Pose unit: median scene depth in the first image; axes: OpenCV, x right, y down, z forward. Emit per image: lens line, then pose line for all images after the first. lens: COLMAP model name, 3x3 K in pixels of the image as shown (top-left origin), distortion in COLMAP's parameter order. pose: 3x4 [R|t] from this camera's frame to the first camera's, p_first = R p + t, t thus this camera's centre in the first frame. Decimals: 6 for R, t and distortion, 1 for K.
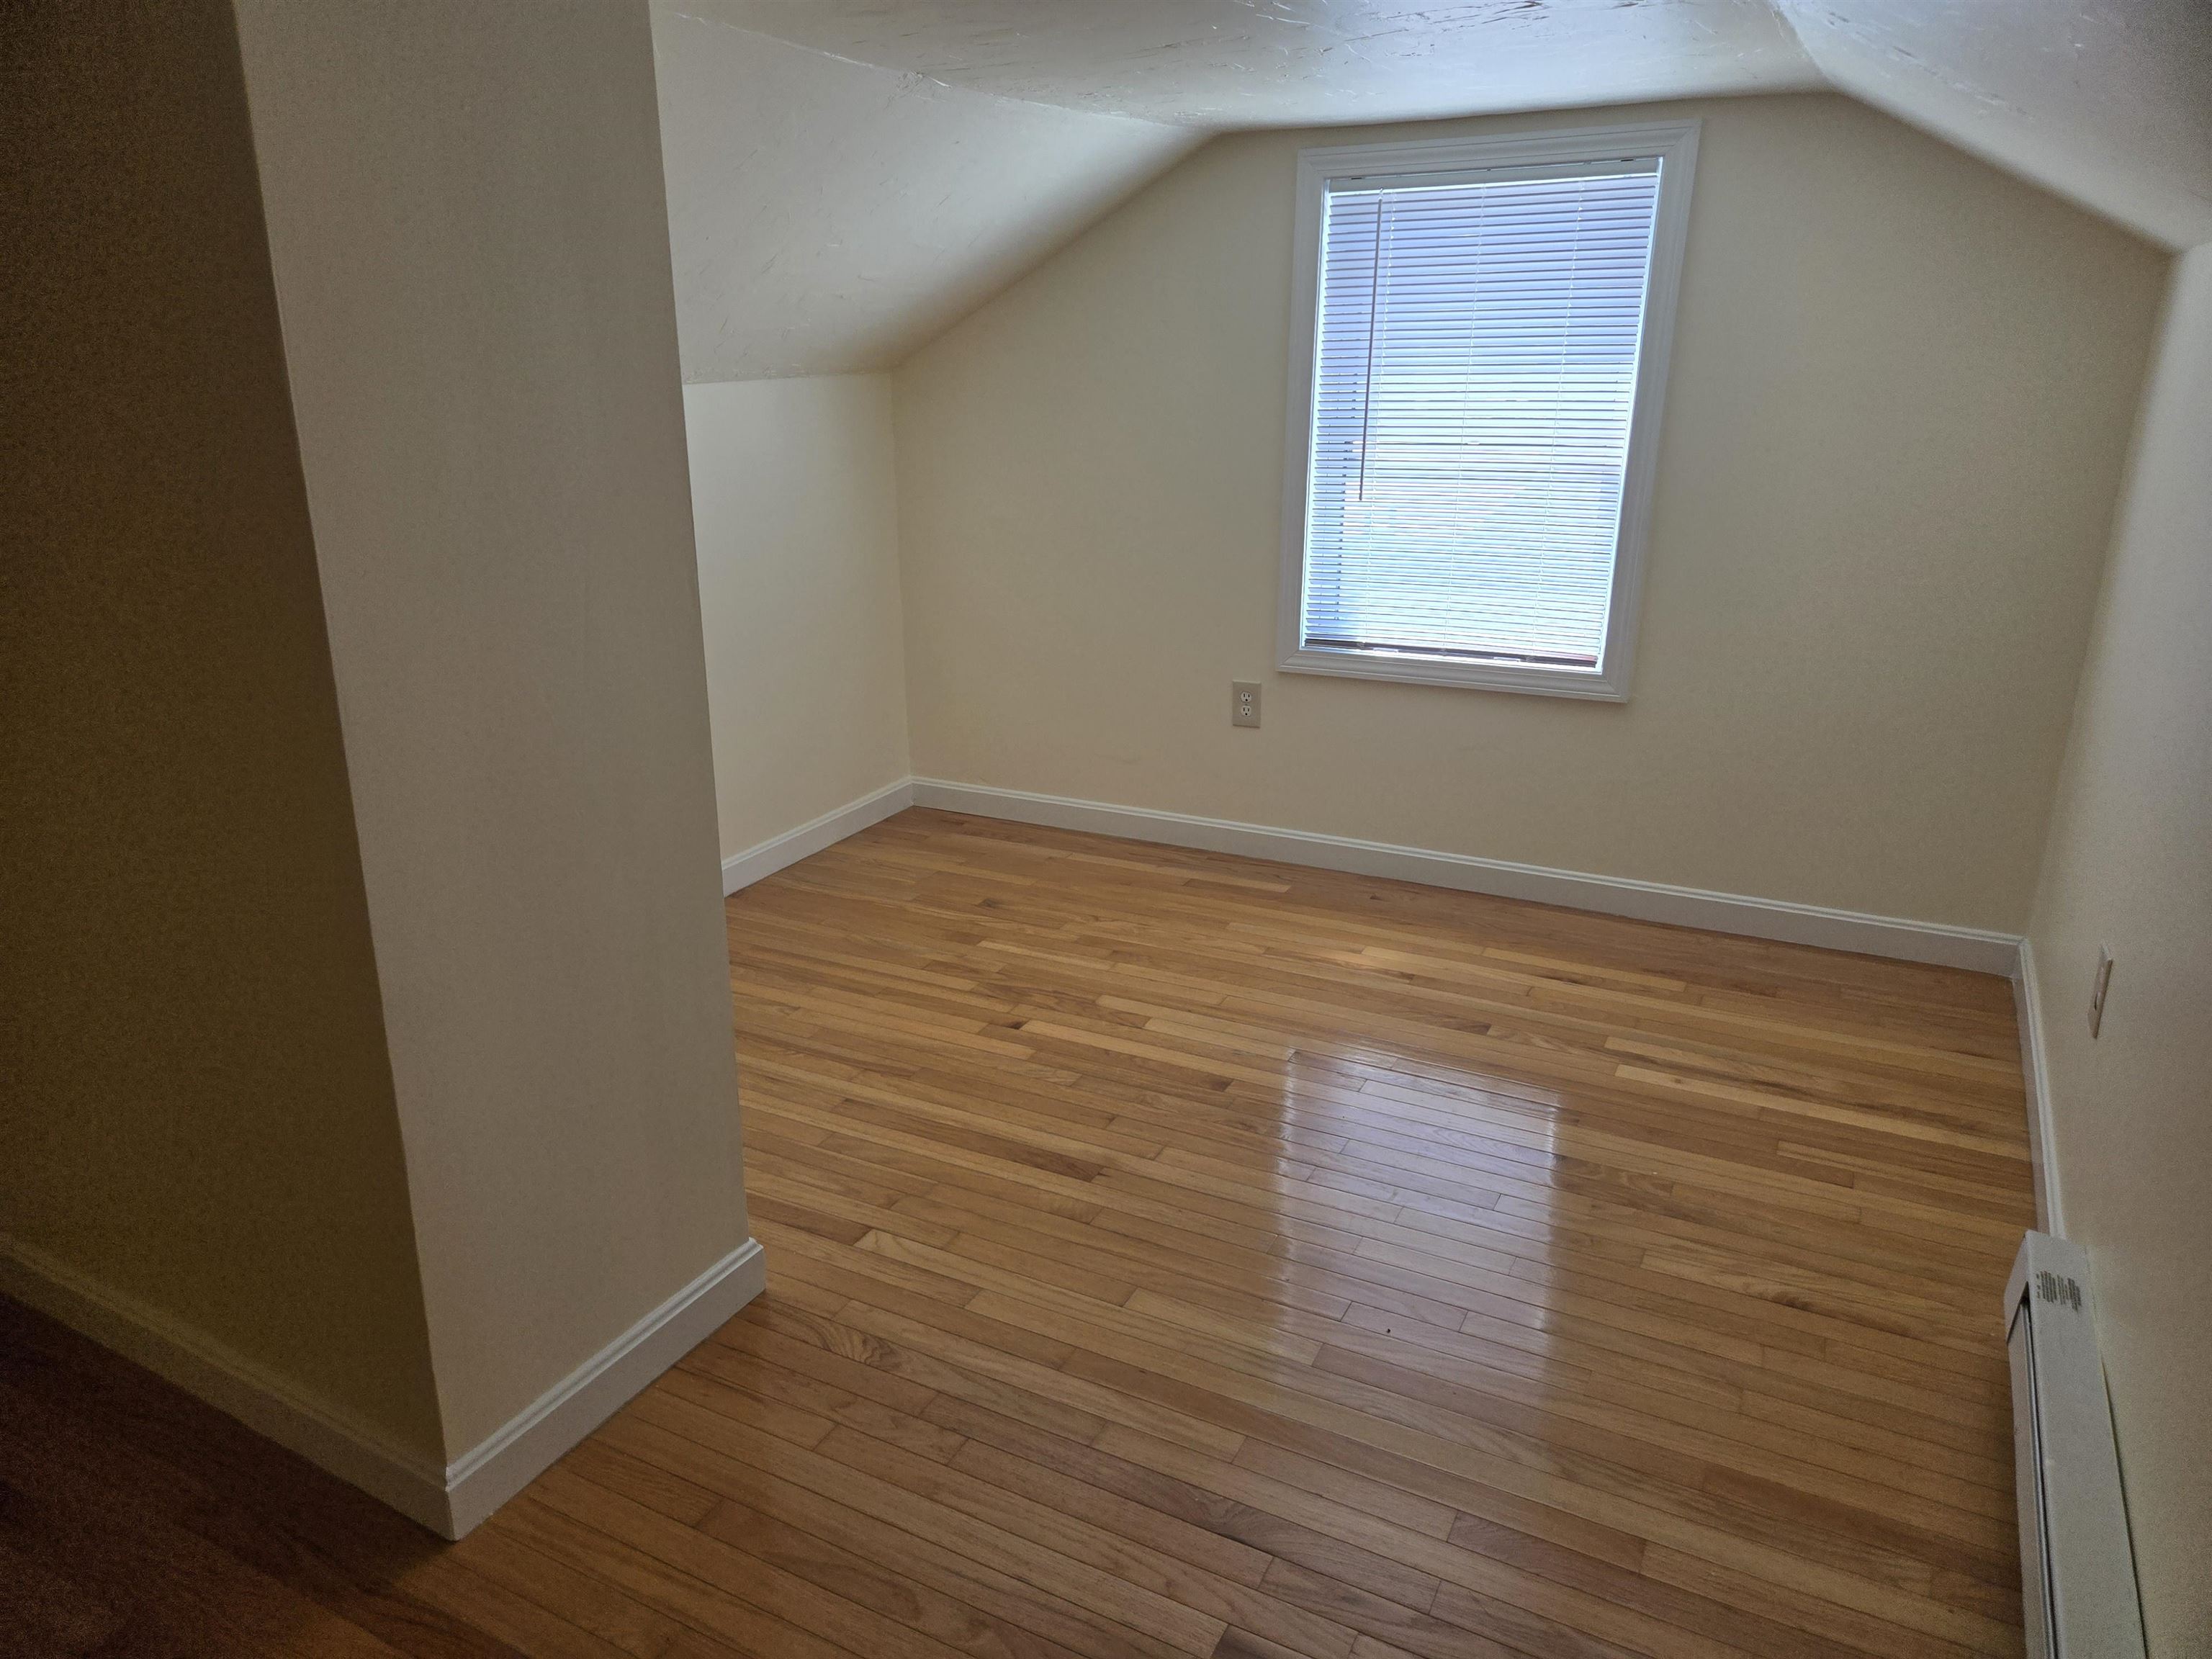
lens RADIAL K [[1487.7, 0, 1108.5], [0, 1487.7, 838.7], [0, 0, 1]] dist [0.084717, -0.022176]
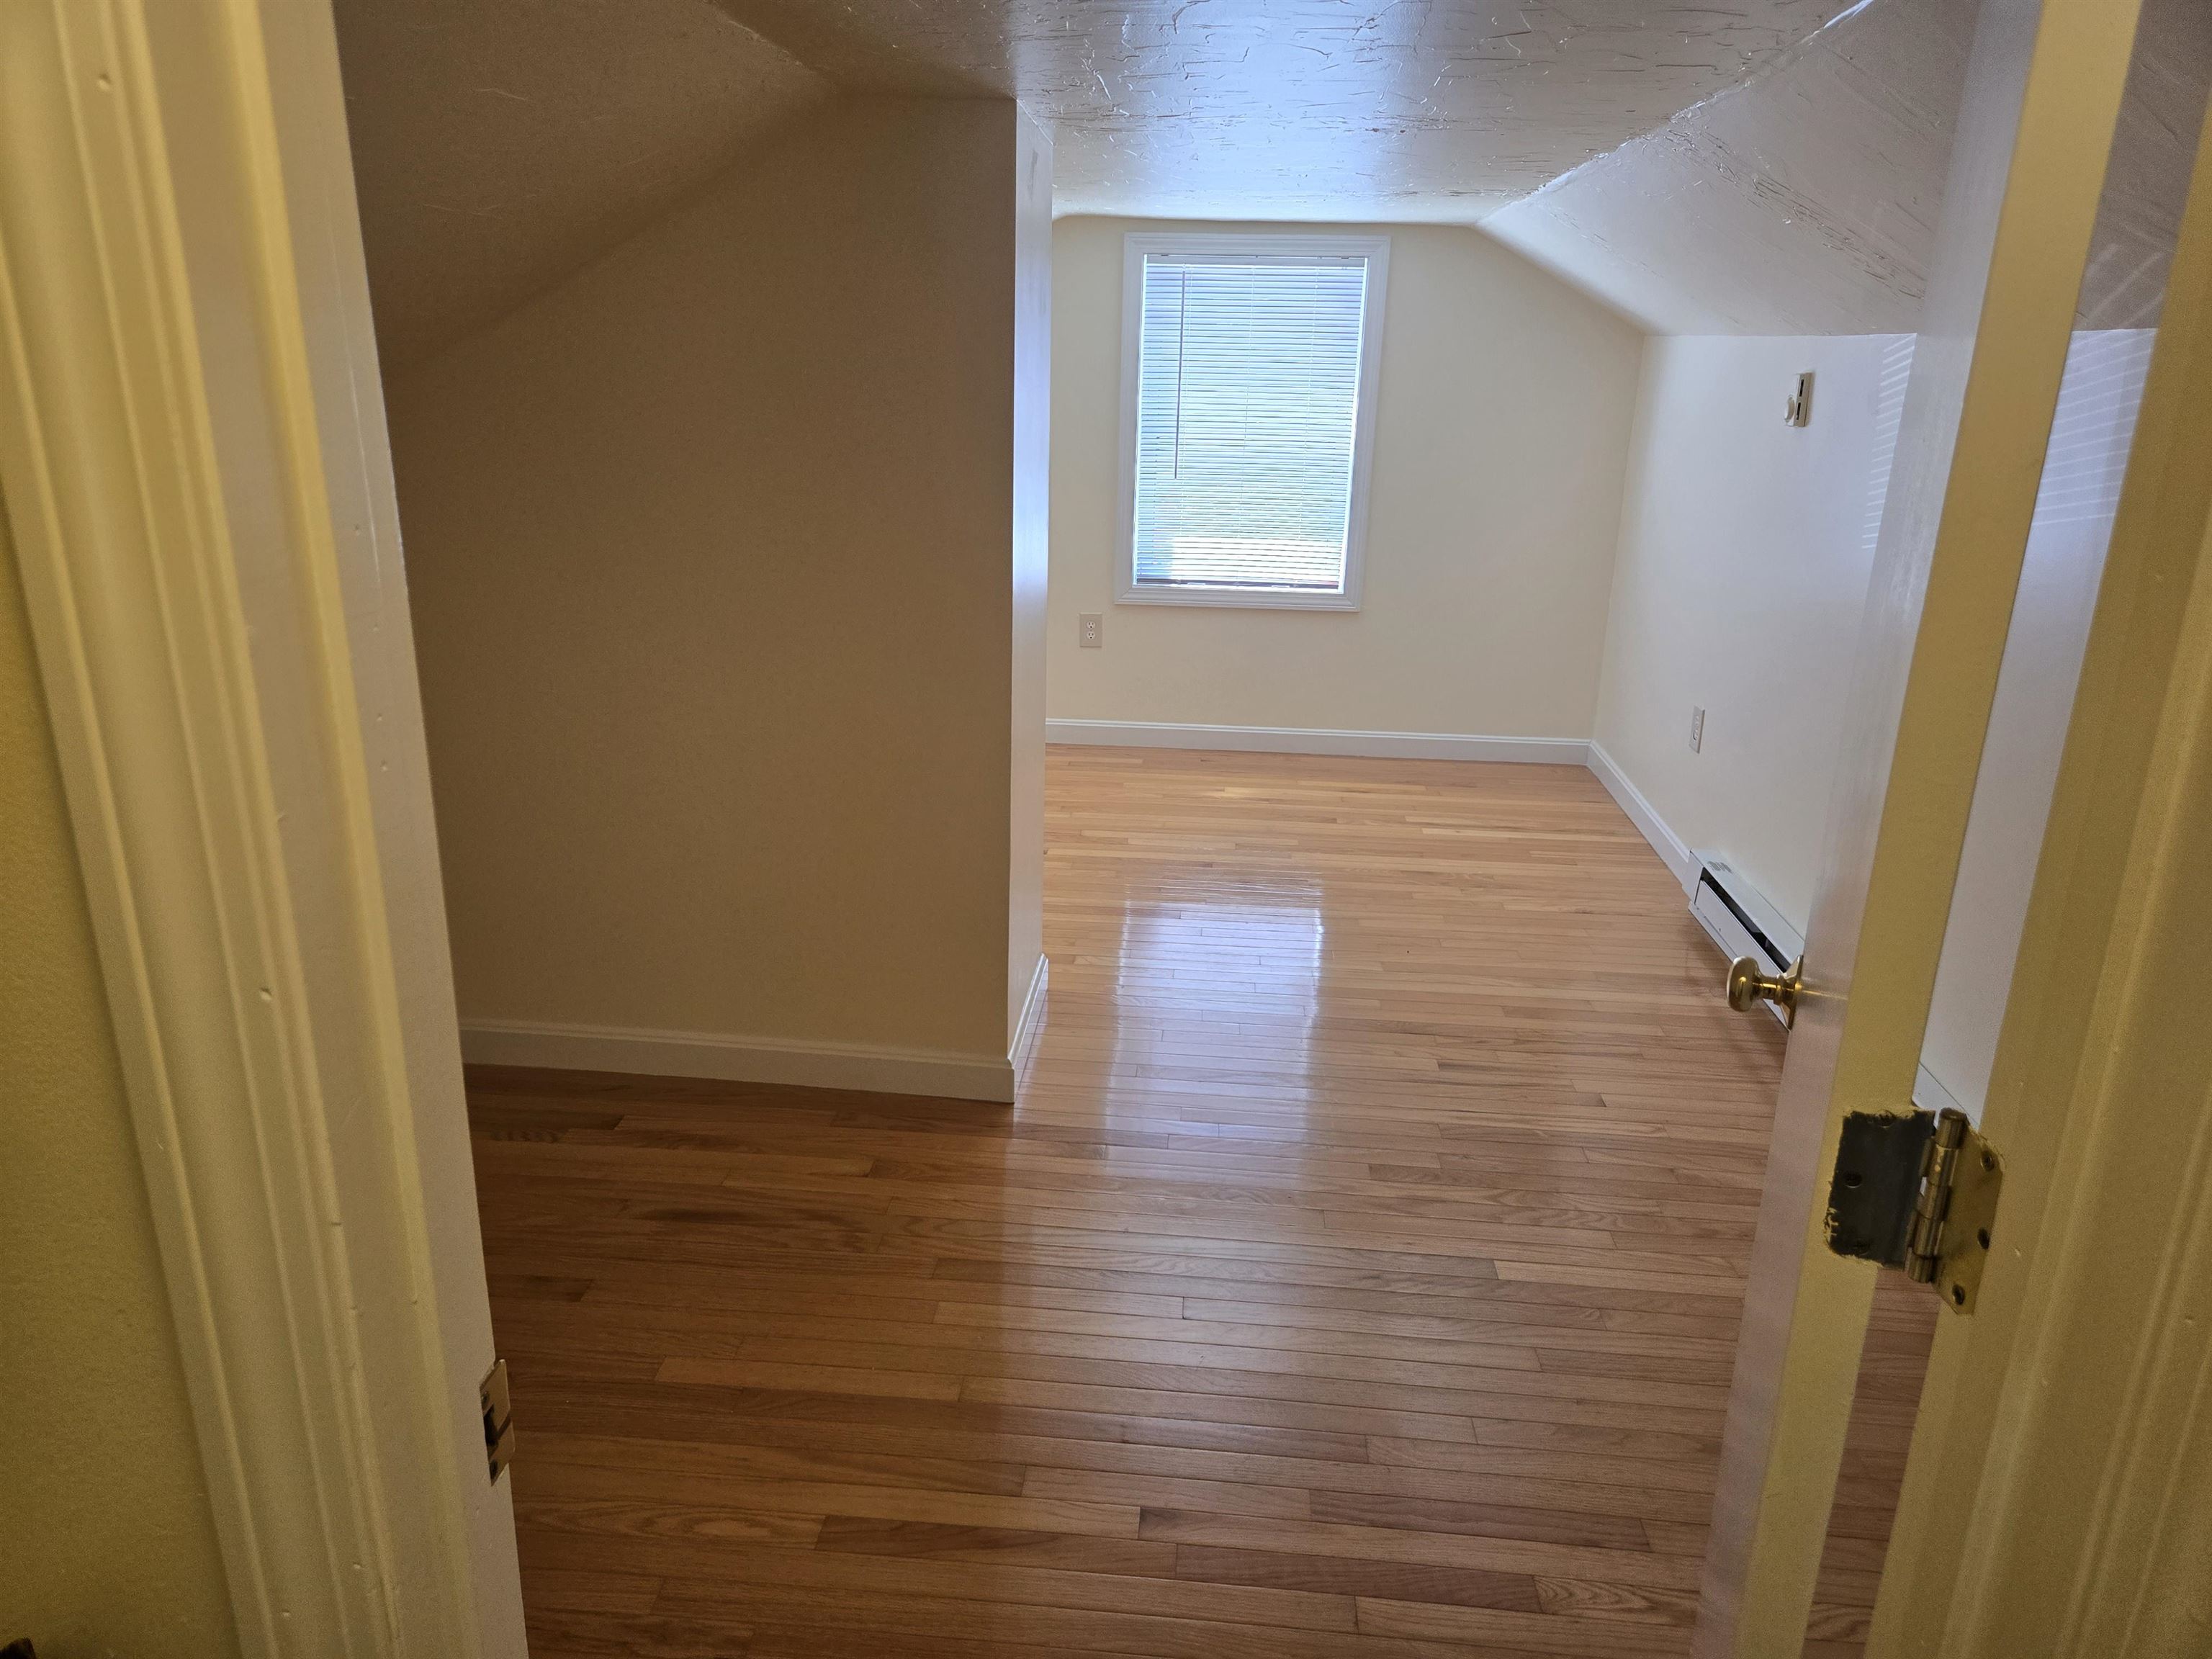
lens RADIAL K [[1487.7, 0, 1113.9], [0, 1487.7, 819.1], [0, 0, 1]] dist [0.084717, -0.022176]
pose [[0.917083, -0.094010, 0.387455, -0.511177], [0.098261, 0.995121, 0.008873, 0.084088], [-0.386399, 0.029934, 0.921846, -0.298645]]
